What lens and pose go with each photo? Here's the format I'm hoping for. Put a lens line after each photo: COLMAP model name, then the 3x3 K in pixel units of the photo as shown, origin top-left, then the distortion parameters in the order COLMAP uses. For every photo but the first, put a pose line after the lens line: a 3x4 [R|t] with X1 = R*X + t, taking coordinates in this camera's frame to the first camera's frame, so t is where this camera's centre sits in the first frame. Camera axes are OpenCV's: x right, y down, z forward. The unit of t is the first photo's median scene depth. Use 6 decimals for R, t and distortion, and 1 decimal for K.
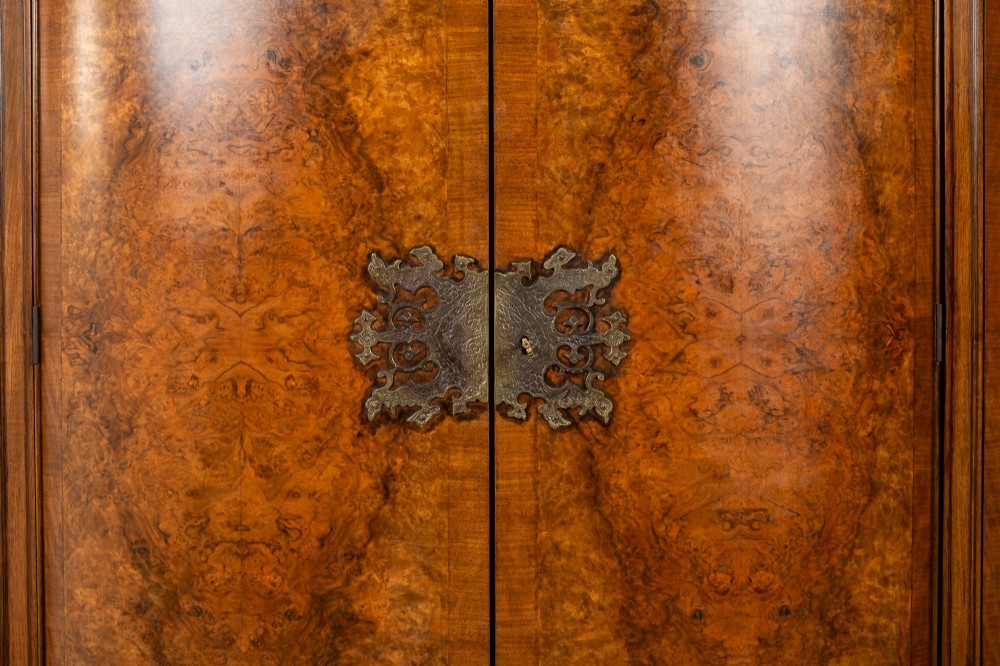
lens RADIAL K [[1770.7, 0, 507.5], [0, 1770.7, 280.7], [0, 0, 1]] dist [-0.084365, 0.000000]
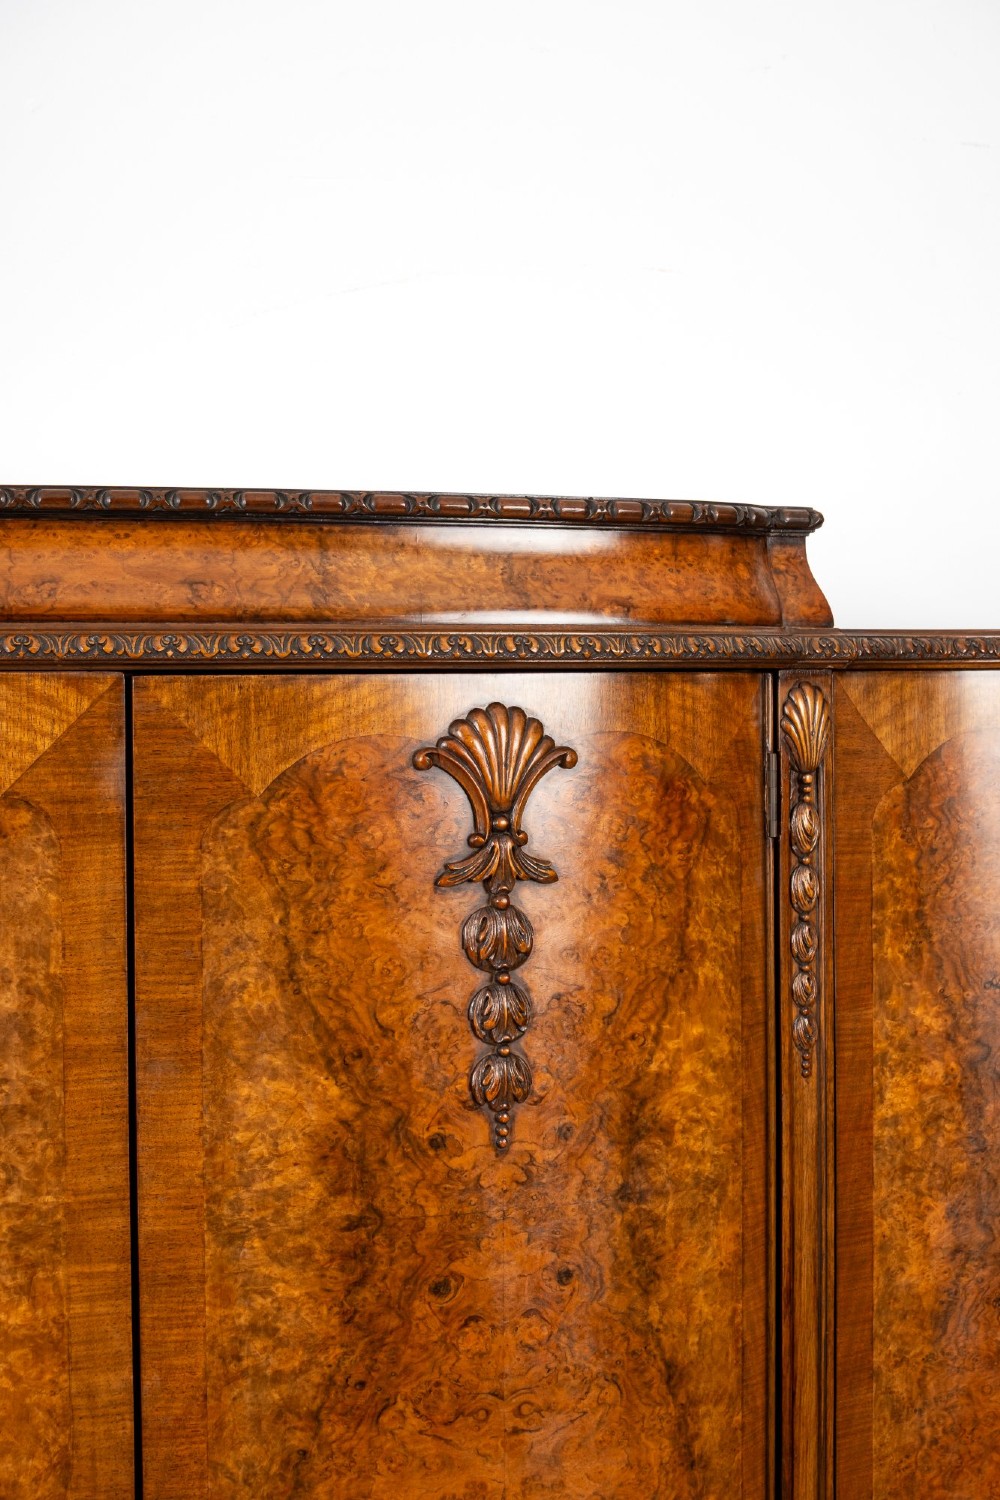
lens RADIAL K [[2656.0, 0, 507.8], [0, 2656.0, 734.9], [0, 0, 1]] dist [-0.084365, 0.000000]
pose [[0.978717, -0.009041, 0.205014, -0.073137], [0.009764, 0.999949, -0.002518, -0.333811], [-0.204981, 0.004466, 0.978756, 0.002010]]
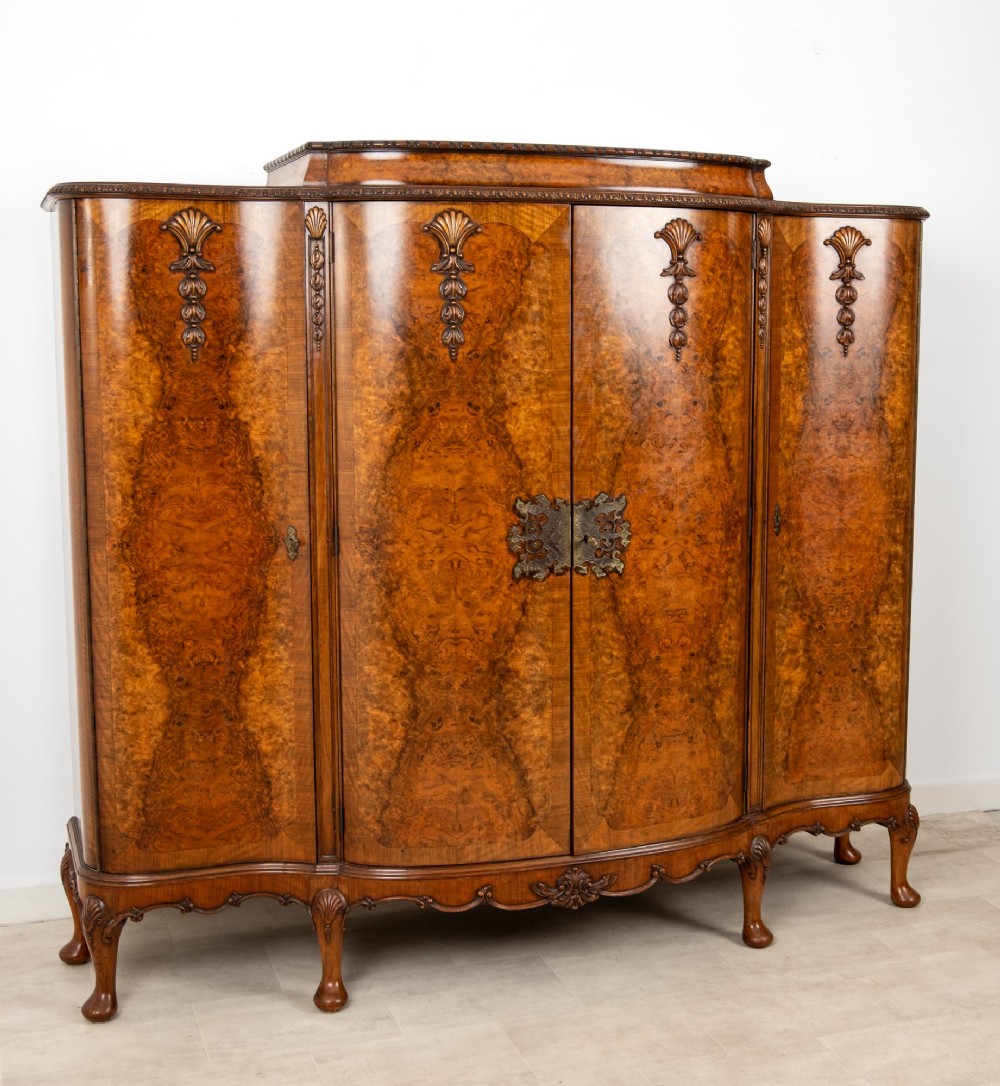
lens RADIAL K [[1646.4, 0, 562.8], [0, 1646.4, 518.5], [0, 0, 1]] dist [-0.038265, 0.000000]
pose [[0.945276, -0.036050, 0.324273, -0.658298], [0.001193, 0.994252, 0.107055, -0.200888], [-0.326269, -0.100809, 0.939886, -0.857304]]
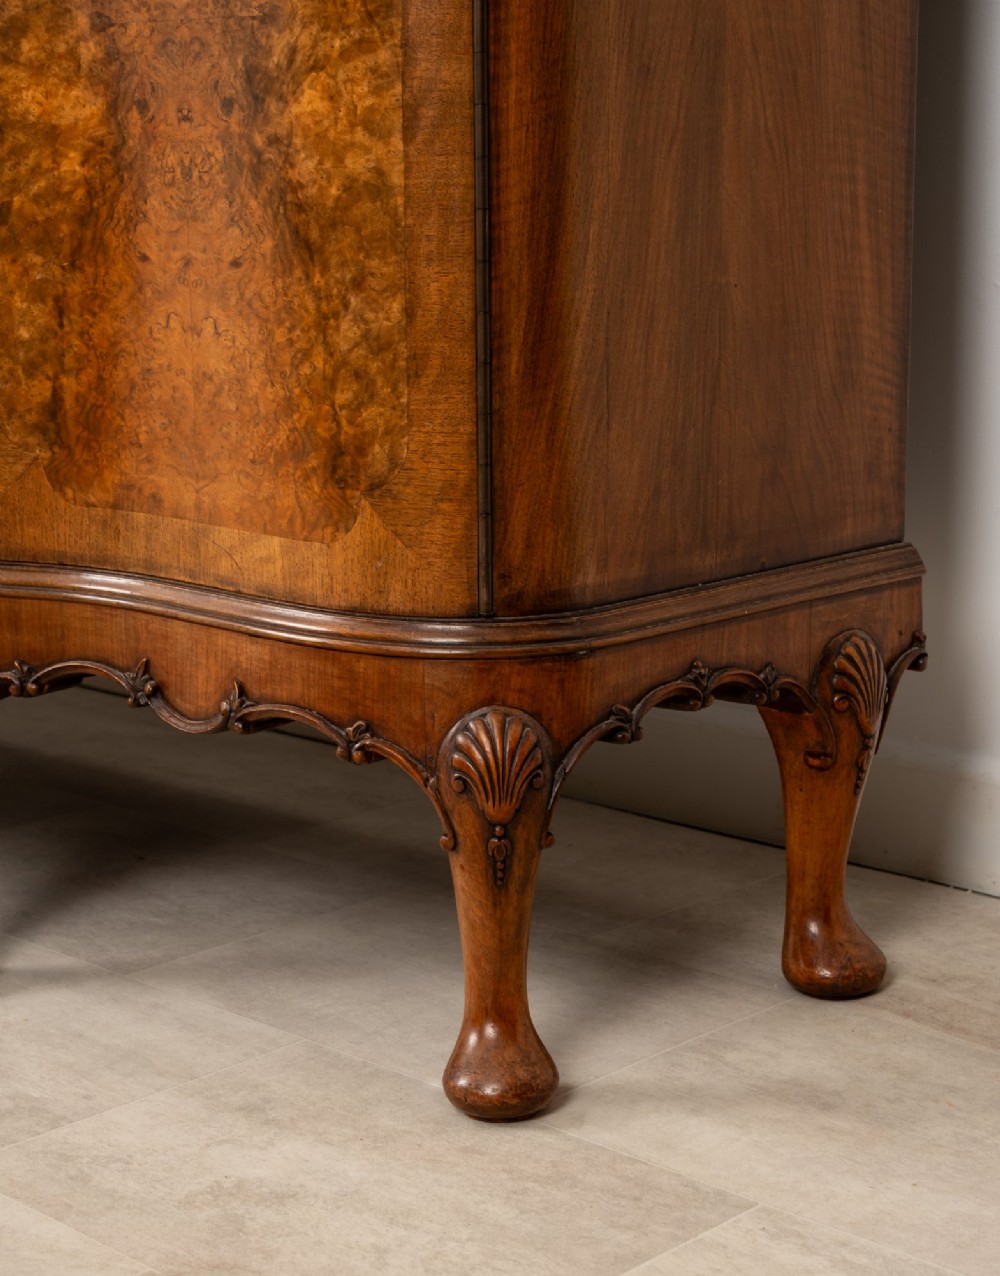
lens RADIAL K [[2500.6, 0, 500.8], [0, 2500.6, 640.8], [0, 0, 1]] dist [-0.068113, 0.000000]
pose [[0.717540, 0.137533, -0.682804, 1.137318], [-0.004523, 0.981211, 0.192885, 0.263427], [0.696503, -0.135314, 0.704680, 0.530939]]
